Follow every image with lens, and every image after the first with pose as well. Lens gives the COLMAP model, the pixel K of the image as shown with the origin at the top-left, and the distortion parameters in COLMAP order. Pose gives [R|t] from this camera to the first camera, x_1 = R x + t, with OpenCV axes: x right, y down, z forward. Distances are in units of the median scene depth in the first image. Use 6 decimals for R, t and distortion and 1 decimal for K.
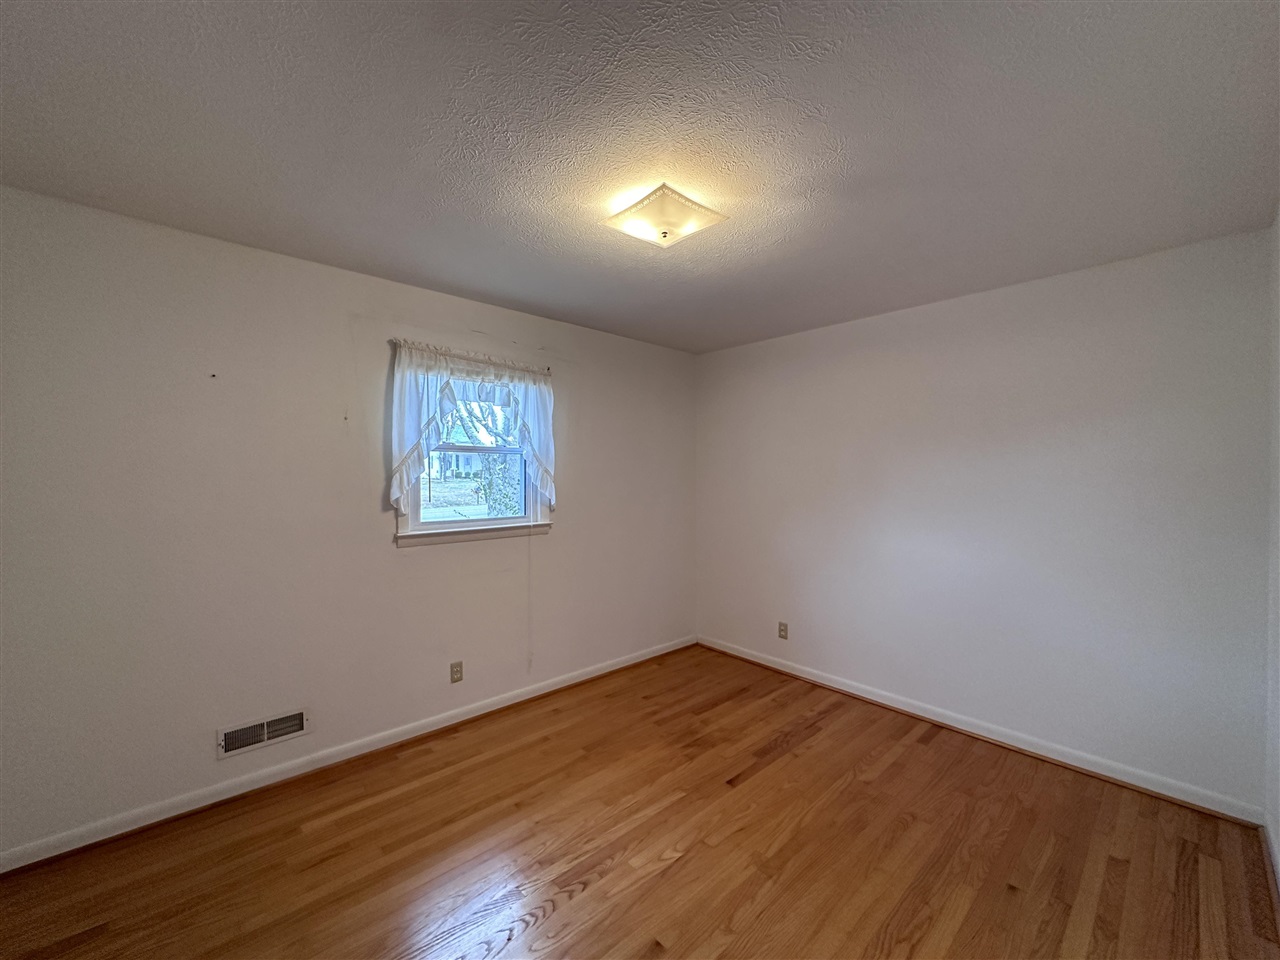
lens RADIAL K [[507.2, 0, 642.6], [0, 507.2, 477.8], [0, 0, 1]] dist [-0.003673, 0.000980]
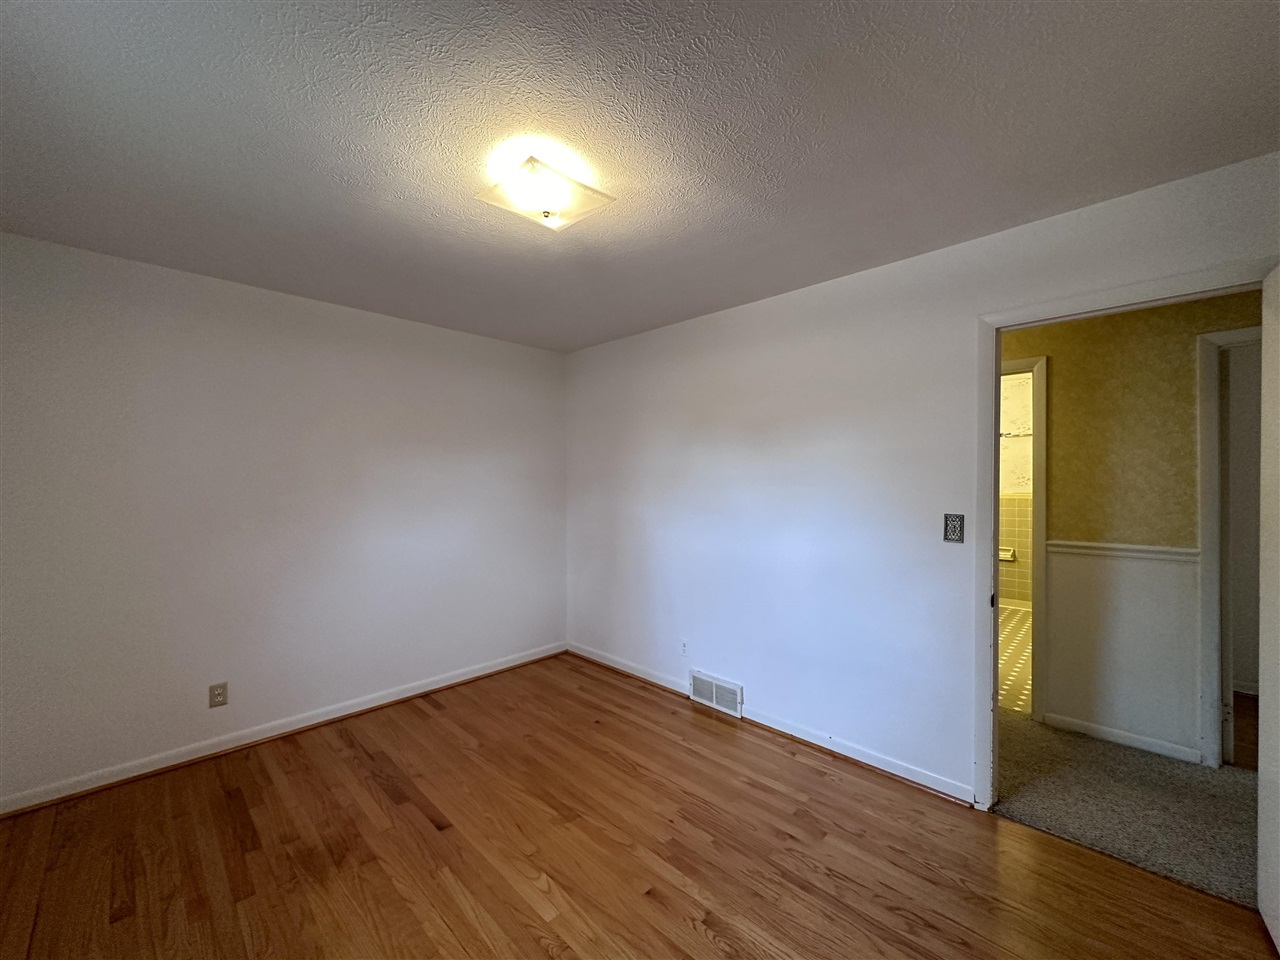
lens RADIAL K [[507.2, 0, 639.3], [0, 507.2, 476.3], [0, 0, 1]] dist [-0.003673, 0.000980]
pose [[-0.040958, 0.000743, 0.999161, -0.759275], [0.008713, 0.999962, -0.000386, 0.003113], [-0.999123, 0.008690, -0.040963, 0.741460]]
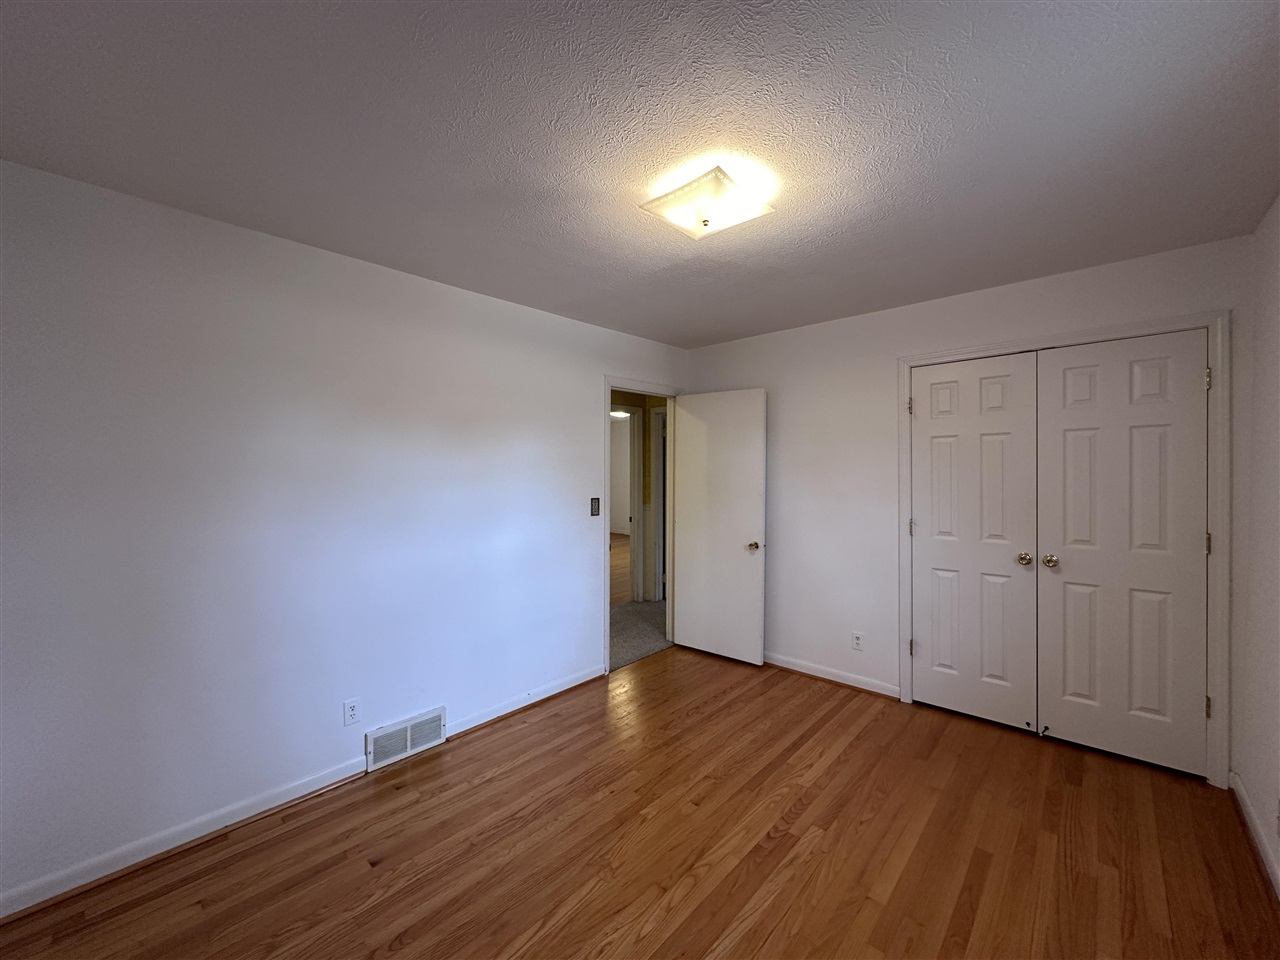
lens RADIAL K [[507.2, 0, 637.8], [0, 507.2, 474.1], [0, 0, 1]] dist [-0.003673, 0.000980]
pose [[-0.997747, 0.001452, -0.067071, 0.201880], [0.000432, 0.999884, 0.015220, -0.015882], [0.067085, 0.015157, -0.997632, 1.673812]]
